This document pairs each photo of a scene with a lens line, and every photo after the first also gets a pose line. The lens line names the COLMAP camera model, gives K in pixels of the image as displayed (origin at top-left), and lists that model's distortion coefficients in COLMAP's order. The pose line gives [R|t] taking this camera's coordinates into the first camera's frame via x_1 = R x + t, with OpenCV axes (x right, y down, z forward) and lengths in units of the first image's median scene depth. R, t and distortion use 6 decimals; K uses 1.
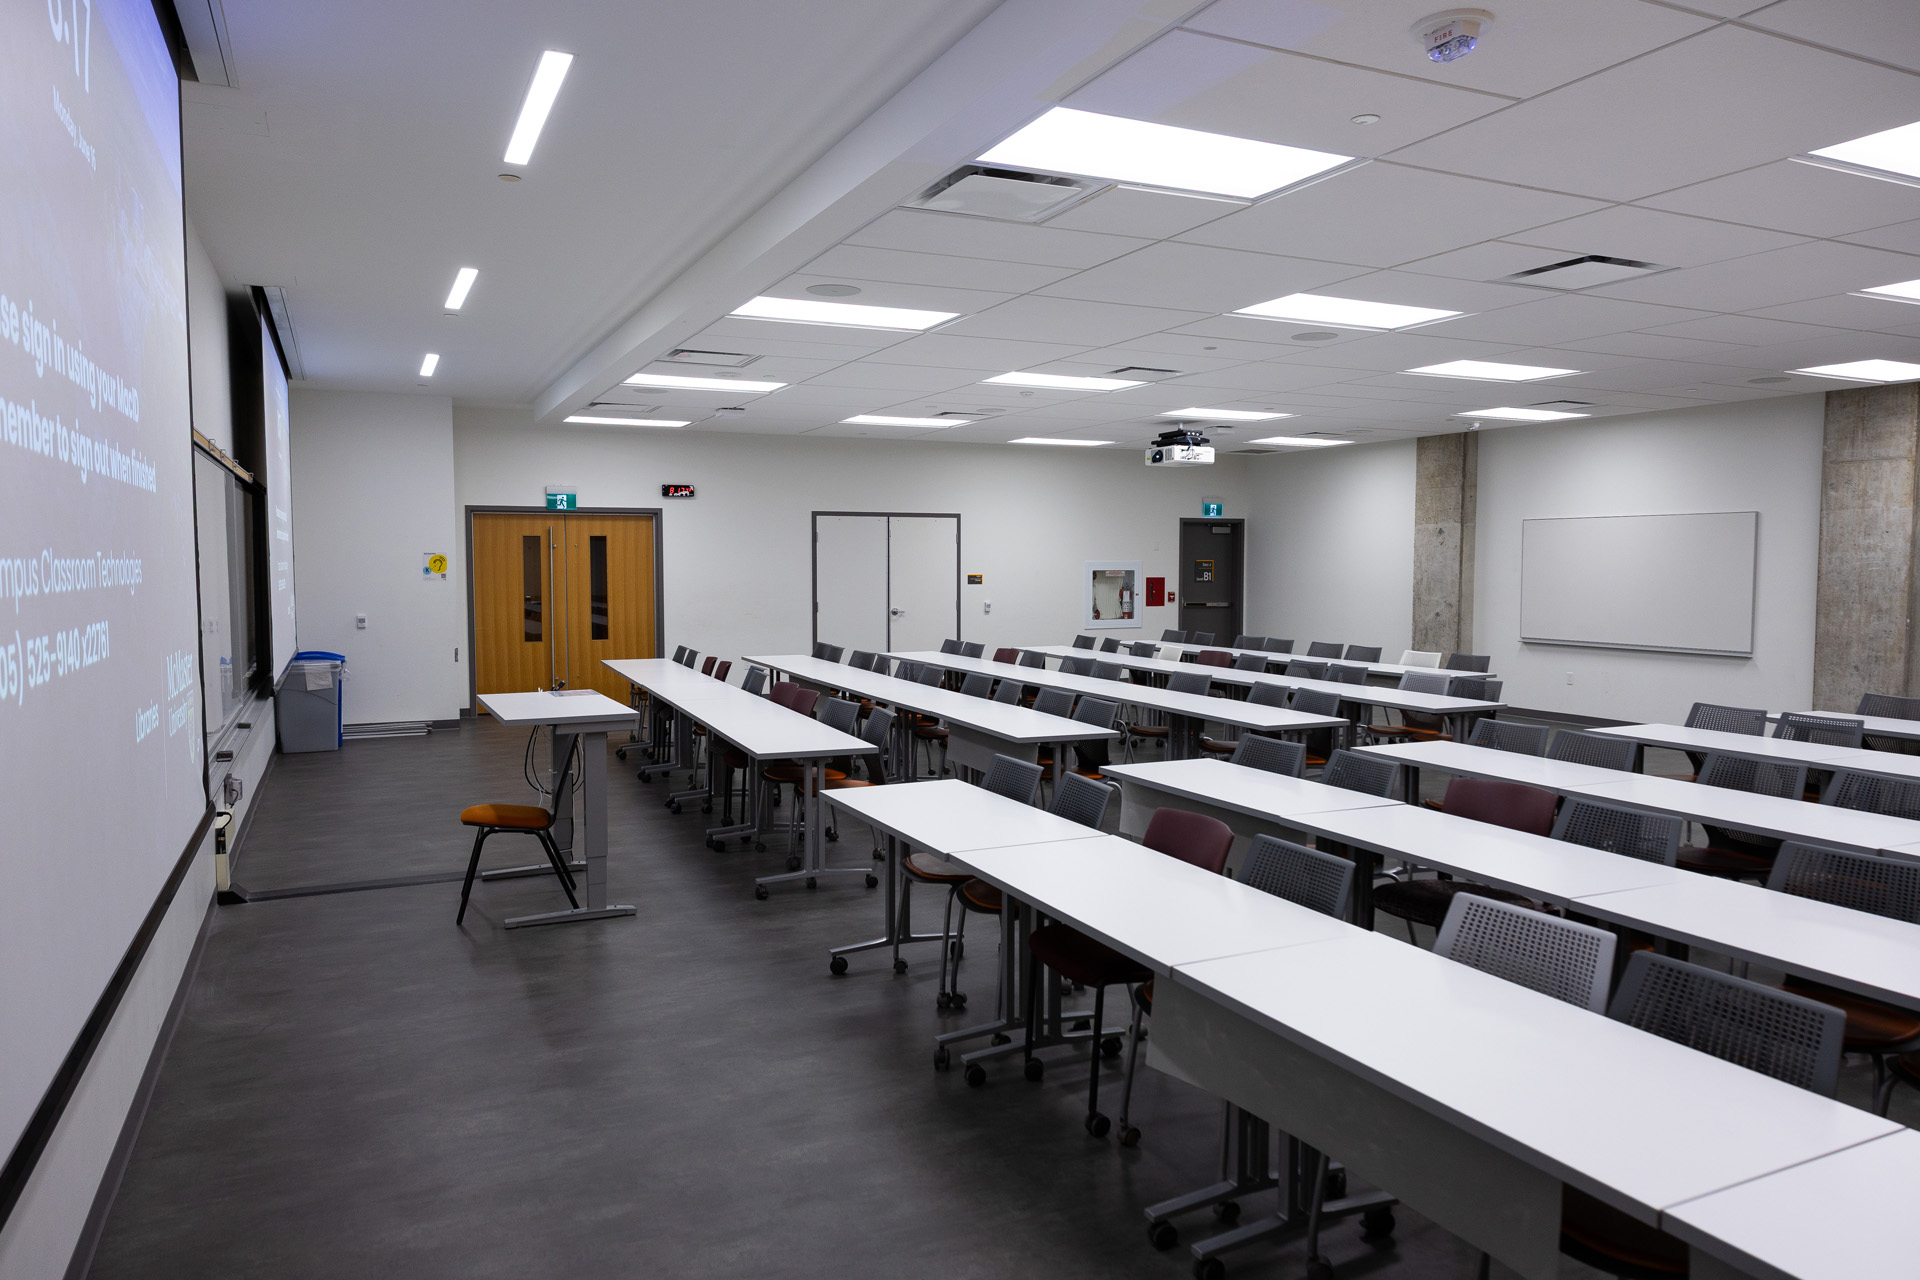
lens RADIAL K [[1307.7, 0, 967.9], [0, 1307.7, 635.4], [0, 0, 1]] dist [0.015283, 0.001057]
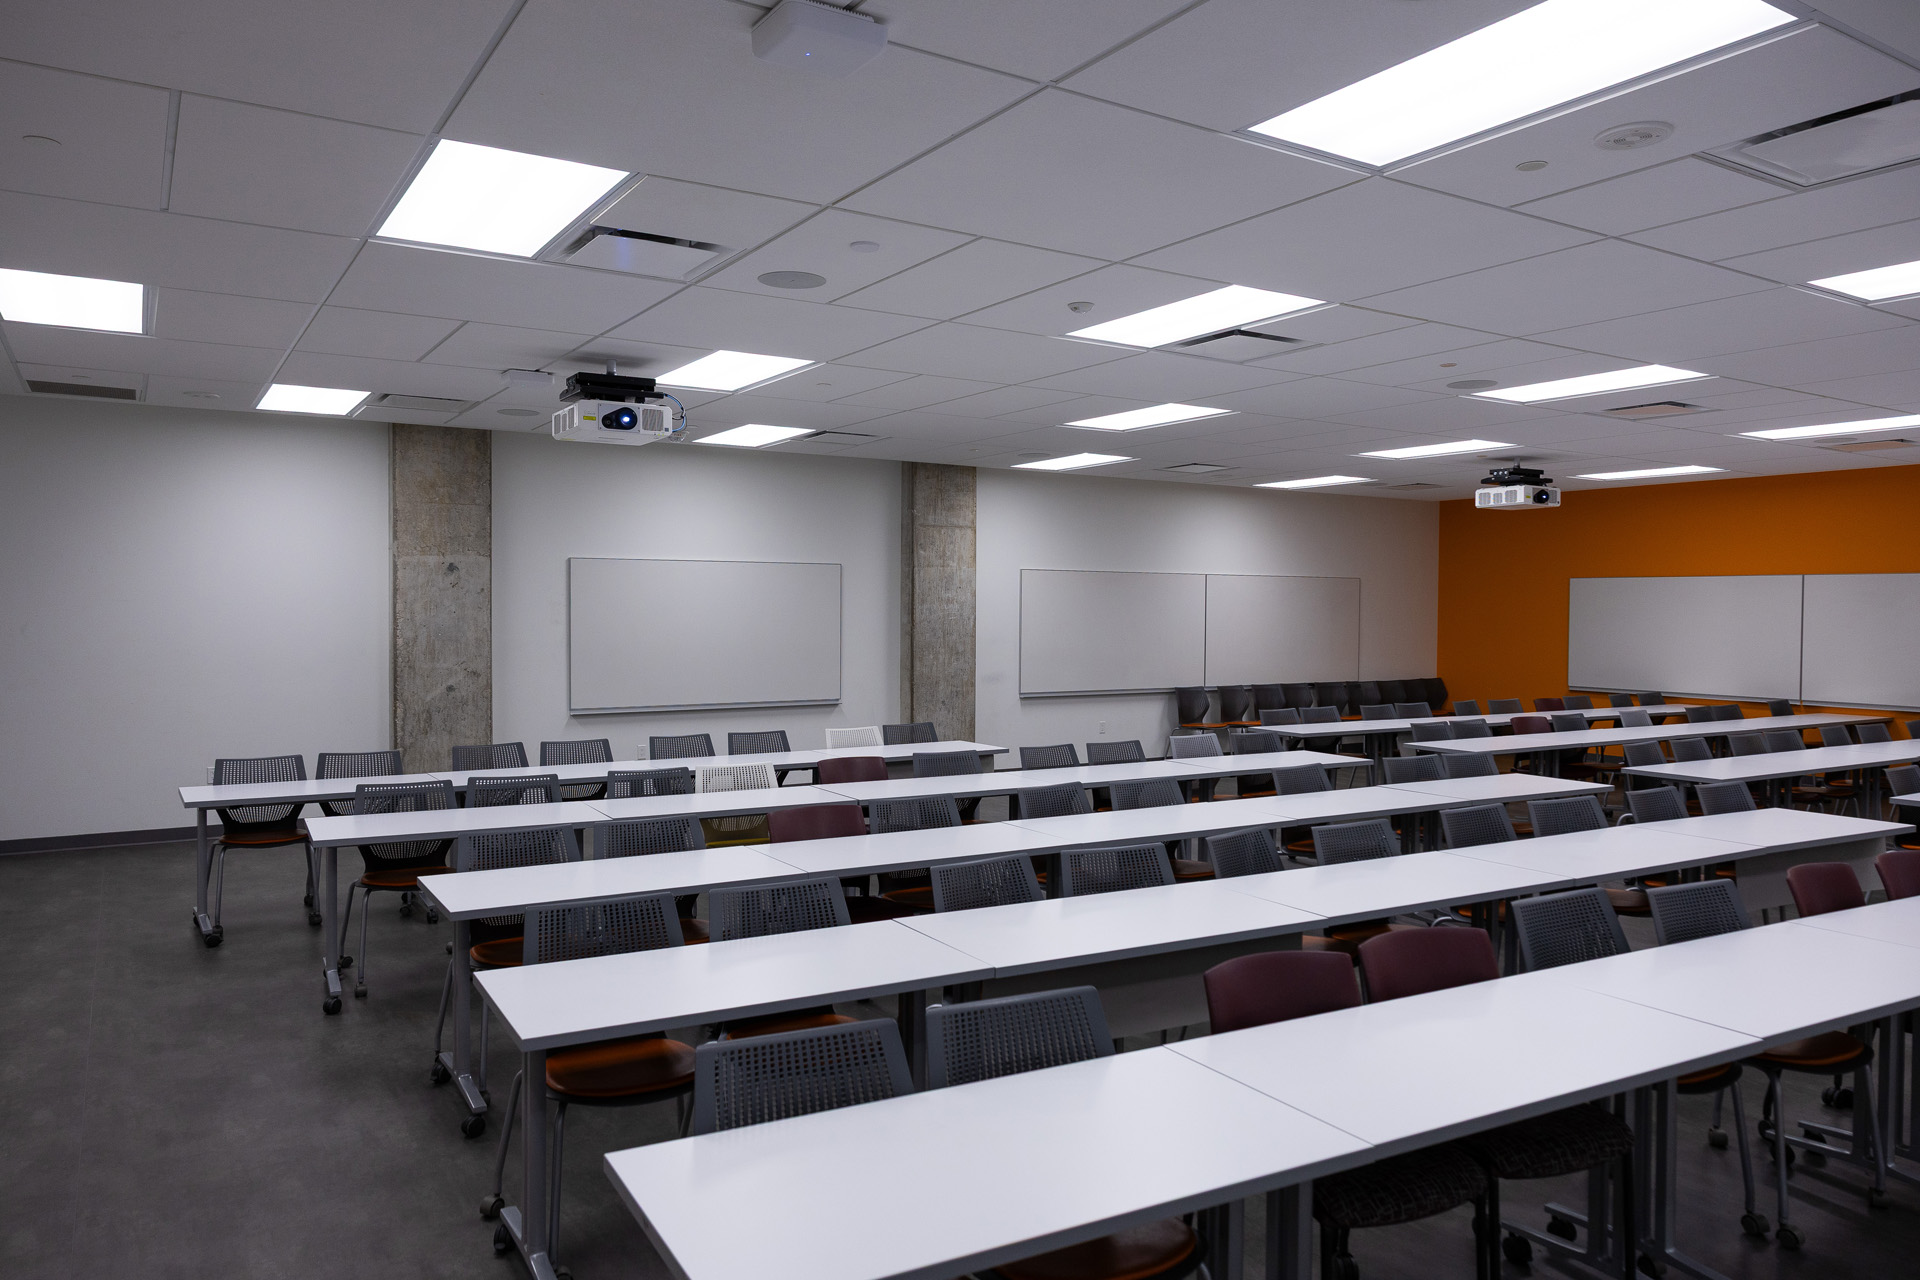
lens RADIAL K [[1352.3, 0, 960.0], [0, 1352.3, 640.0], [0, 0, 1]] dist [-0.000855, 0.003901]
pose [[-0.132614, -0.027809, 0.990778, -0.517875], [0.051072, 0.998087, 0.034850, -0.072107], [-0.989851, 0.055223, -0.130940, 1.139613]]
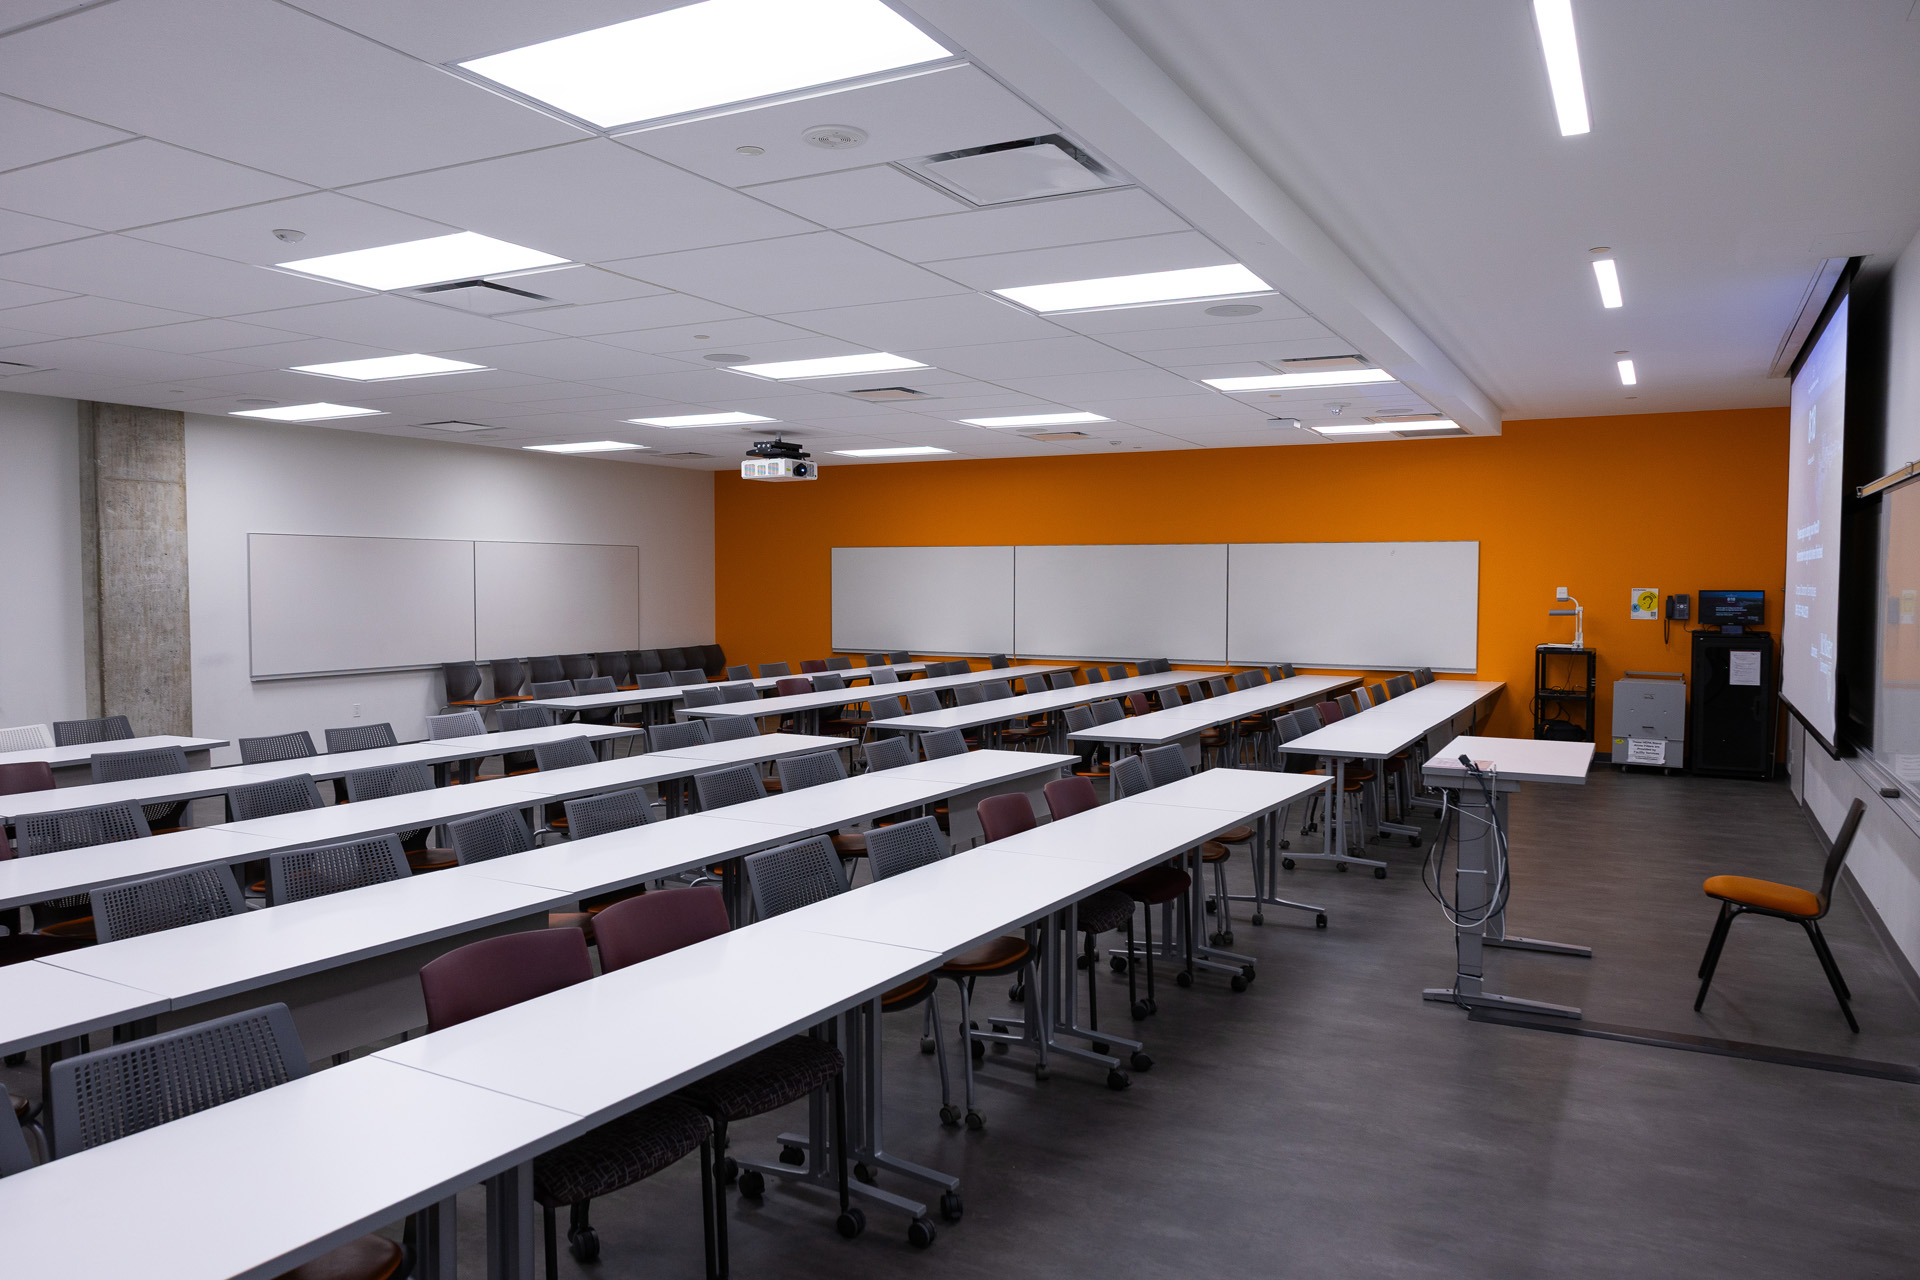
lens RADIAL K [[1377.6, 0, 984.9], [0, 1377.6, 642.1], [0, 0, 1]] dist [0.002061, 0.000784]
pose [[-0.617560, -0.040022, 0.785505, -0.519407], [0.042799, 0.995515, 0.084371, -0.072005], [-0.785358, 0.085723, -0.613077, 1.136636]]
